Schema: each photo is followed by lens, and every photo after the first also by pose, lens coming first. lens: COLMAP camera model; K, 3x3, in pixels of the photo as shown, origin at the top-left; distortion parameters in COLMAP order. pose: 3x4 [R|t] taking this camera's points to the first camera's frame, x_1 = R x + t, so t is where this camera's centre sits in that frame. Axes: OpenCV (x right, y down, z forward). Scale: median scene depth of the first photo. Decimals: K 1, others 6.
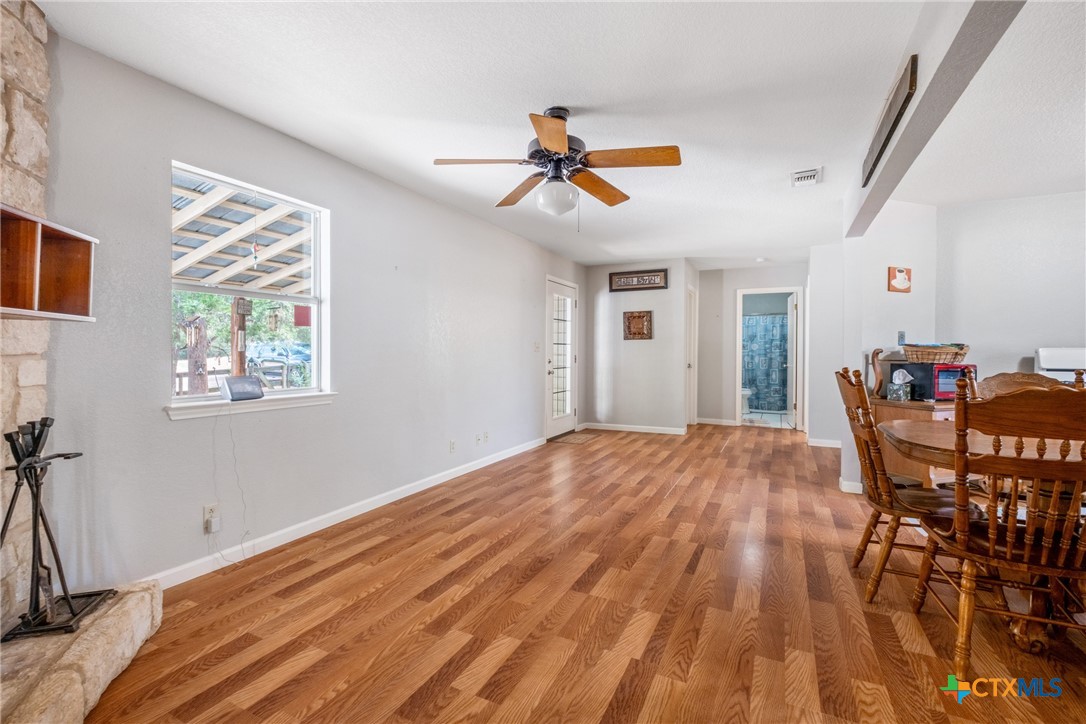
lens RADIAL K [[469.0, 0, 544.3], [0, 469.0, 354.6], [0, 0, 1]] dist [0.000208, -0.000045]
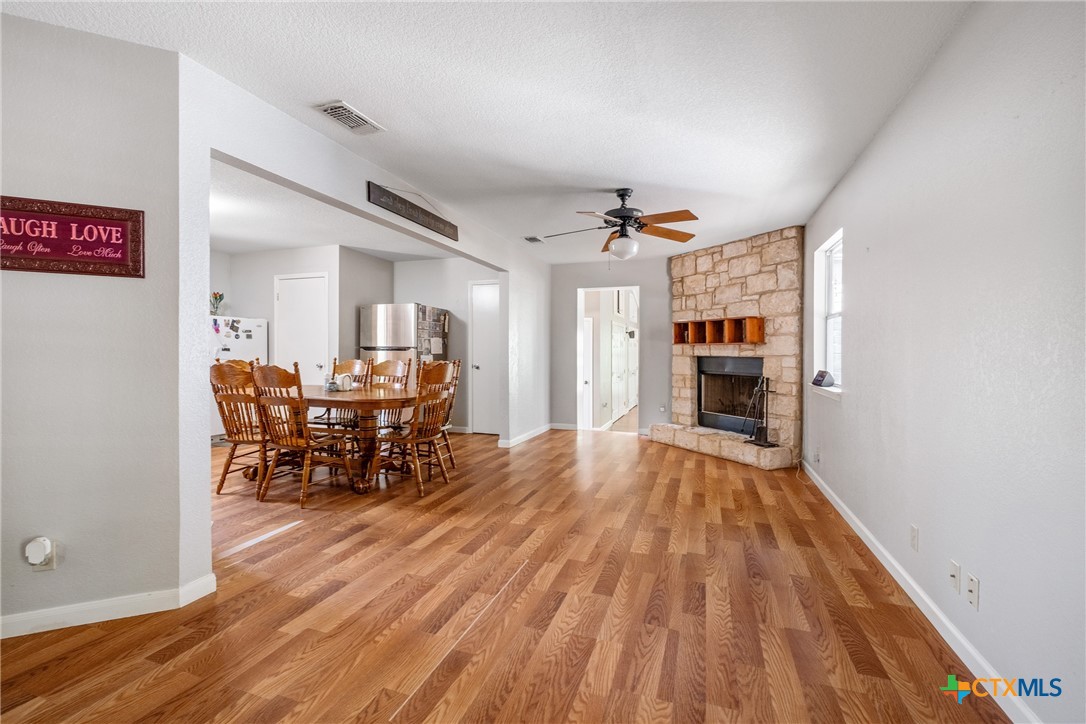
lens RADIAL K [[469.0, 0, 542.1], [0, 469.0, 356.6], [0, 0, 1]] dist [0.000208, -0.000045]
pose [[-0.991234, -0.010252, -0.131721, 0.365014], [-0.012543, 0.999784, 0.016573, -0.011145], [0.131523, 0.018080, -0.991148, 1.867854]]
